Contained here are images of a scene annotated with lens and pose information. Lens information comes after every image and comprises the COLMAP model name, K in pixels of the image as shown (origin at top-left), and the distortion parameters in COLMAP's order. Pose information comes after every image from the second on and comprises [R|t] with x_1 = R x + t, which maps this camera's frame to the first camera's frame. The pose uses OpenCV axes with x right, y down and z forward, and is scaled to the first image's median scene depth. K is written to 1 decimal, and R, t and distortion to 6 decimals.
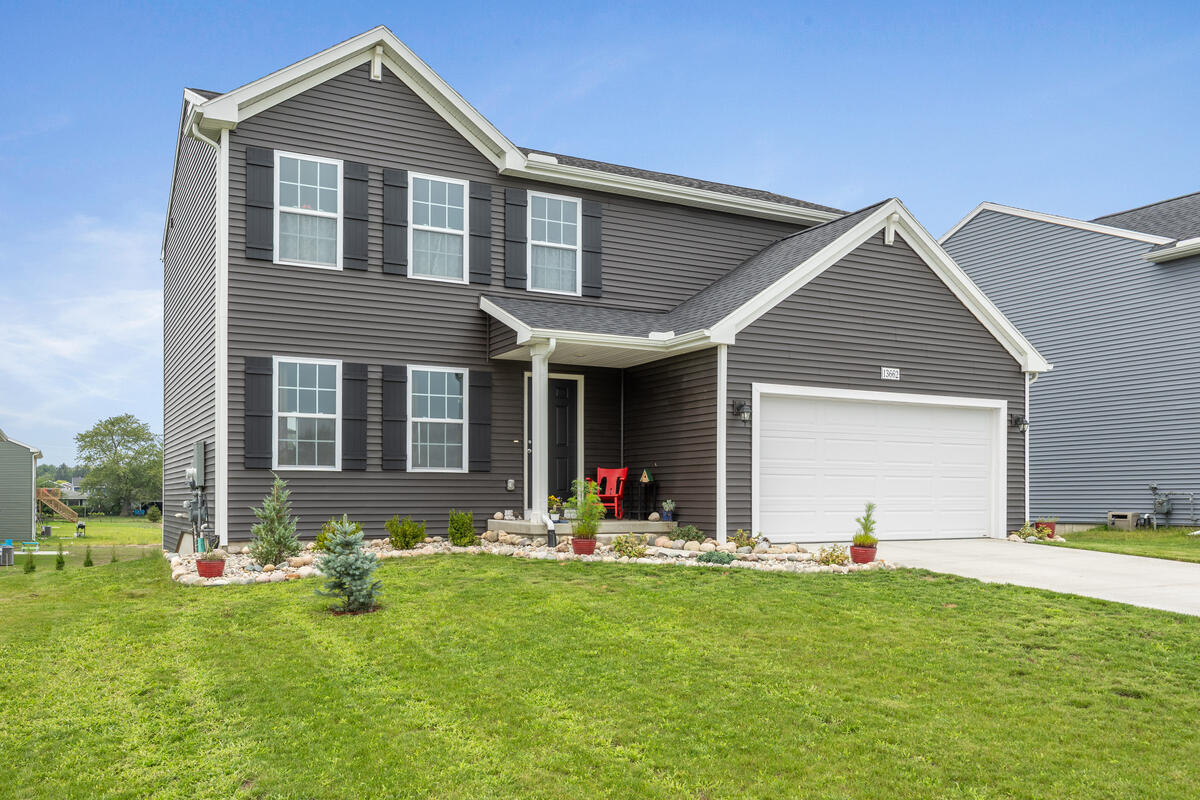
lens RADIAL K [[987.4, 0, 596.4], [0, 987.4, 391.6], [0, 0, 1]] dist [-0.003805, -0.004269]
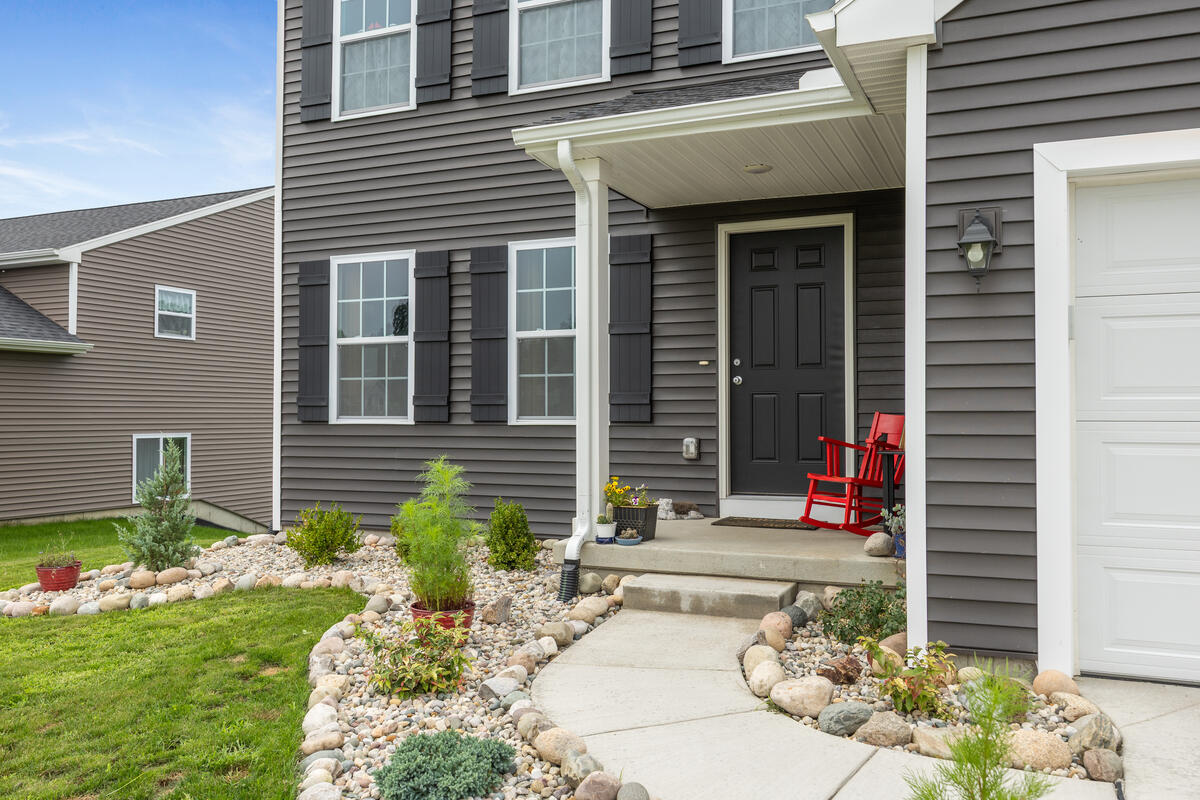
lens RADIAL K [[987.4, 0, 596.4], [0, 987.4, 391.6], [0, 0, 1]] dist [-0.003805, -0.004269]
pose [[0.620696, -0.018789, -0.783826, 0.298836], [0.084890, 0.995446, 0.043360, 0.040250], [0.779443, -0.093452, 0.619464, 0.672263]]
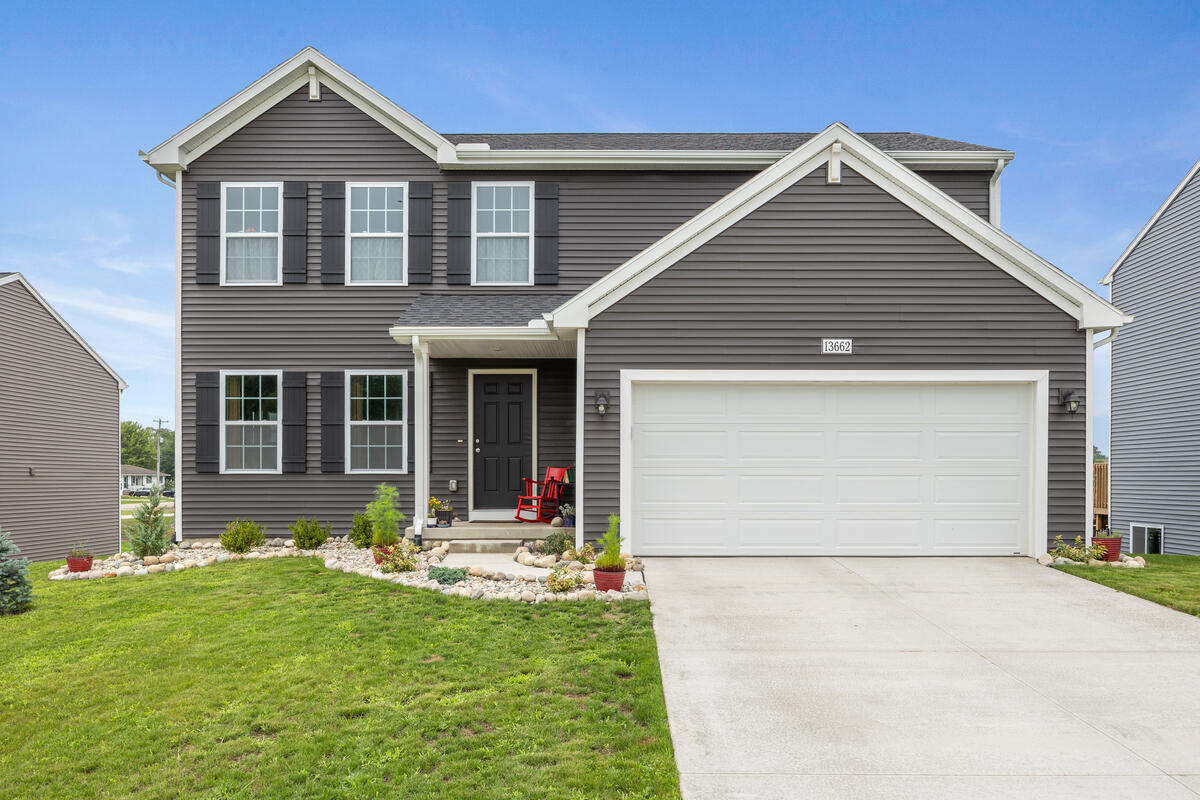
lens RADIAL K [[942.9, 0, 600.0], [0, 942.9, 400.0], [0, 0, 1]] dist [-0.004035, 0.000701]
pose [[0.880407, -0.040736, -0.472466, 0.508920], [0.051400, 0.998631, 0.009678, 0.008241], [0.471425, -0.032805, 0.881296, 0.255612]]
